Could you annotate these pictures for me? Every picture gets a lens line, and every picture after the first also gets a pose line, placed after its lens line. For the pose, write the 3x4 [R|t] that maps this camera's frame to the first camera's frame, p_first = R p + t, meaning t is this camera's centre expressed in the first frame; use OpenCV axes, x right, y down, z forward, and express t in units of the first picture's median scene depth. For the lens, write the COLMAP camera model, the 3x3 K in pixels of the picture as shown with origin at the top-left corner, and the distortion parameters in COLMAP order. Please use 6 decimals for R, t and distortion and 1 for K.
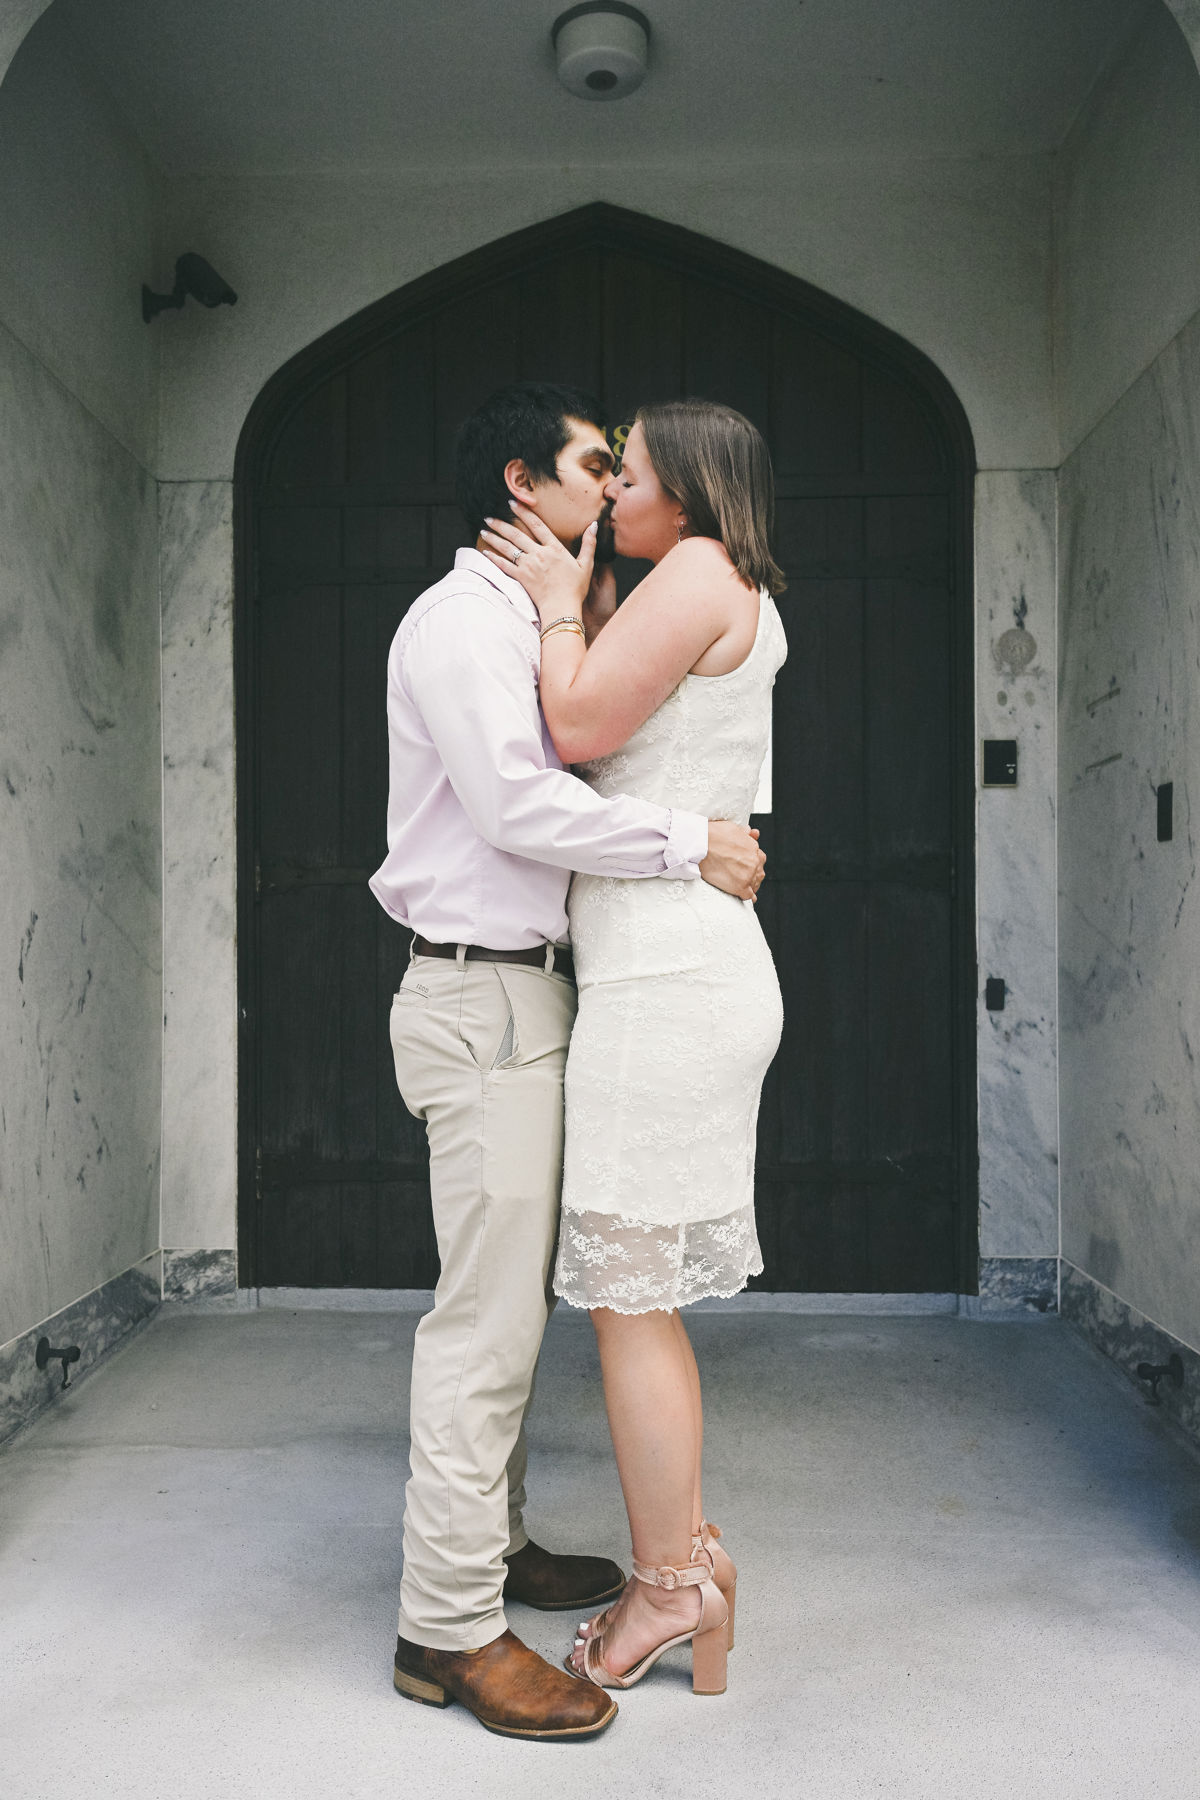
lens RADIAL K [[1228.0, 0, 589.9], [0, 1228.0, 906.5], [0, 0, 1]] dist [0.018498, -0.004418]
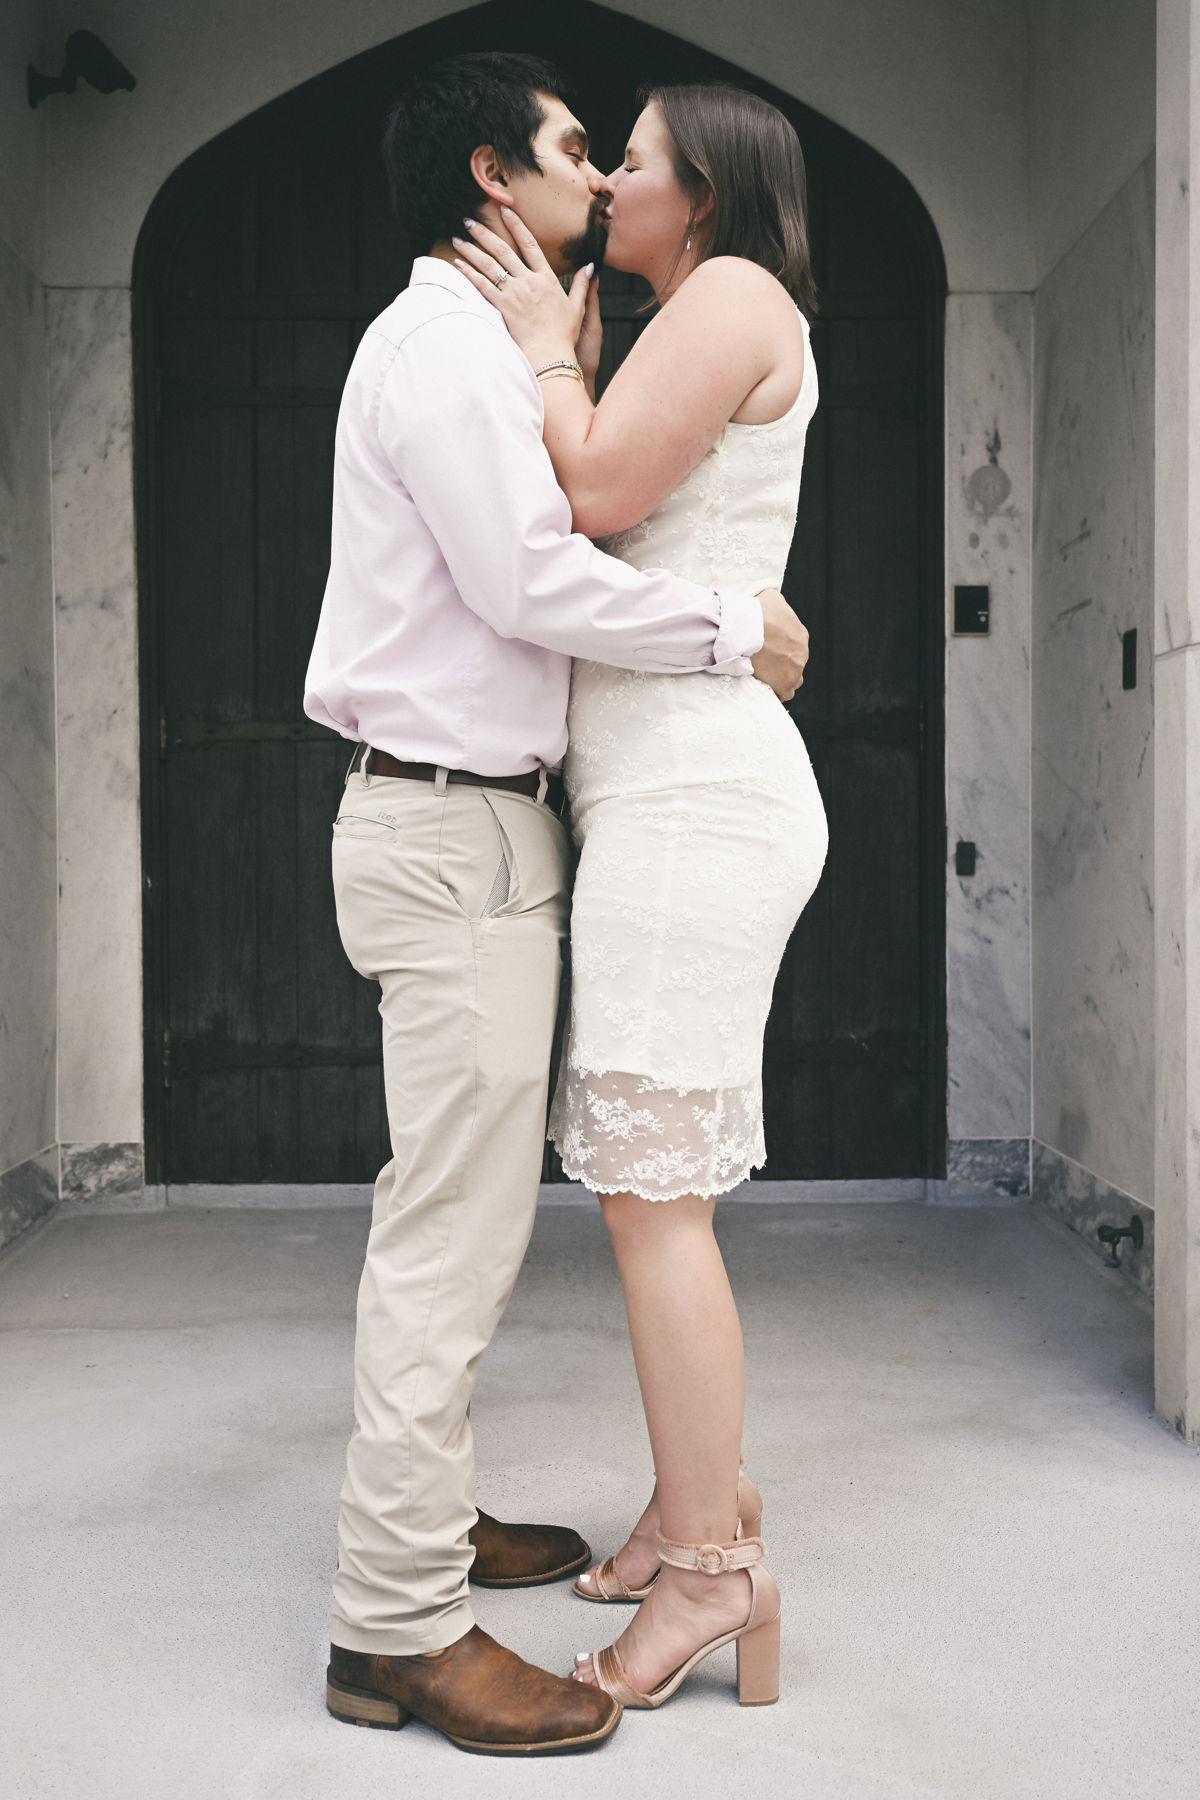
lens RADIAL K [[1796.6, 0, 608.2], [0, 1796.6, 897.1], [0, 0, 1]] dist [0.028319, 0.000000]
pose [[0.997948, -0.003435, 0.063933, -0.029059], [0.001890, 0.999705, 0.024211, 0.066825], [-0.063997, -0.024041, 0.997660, -0.346405]]
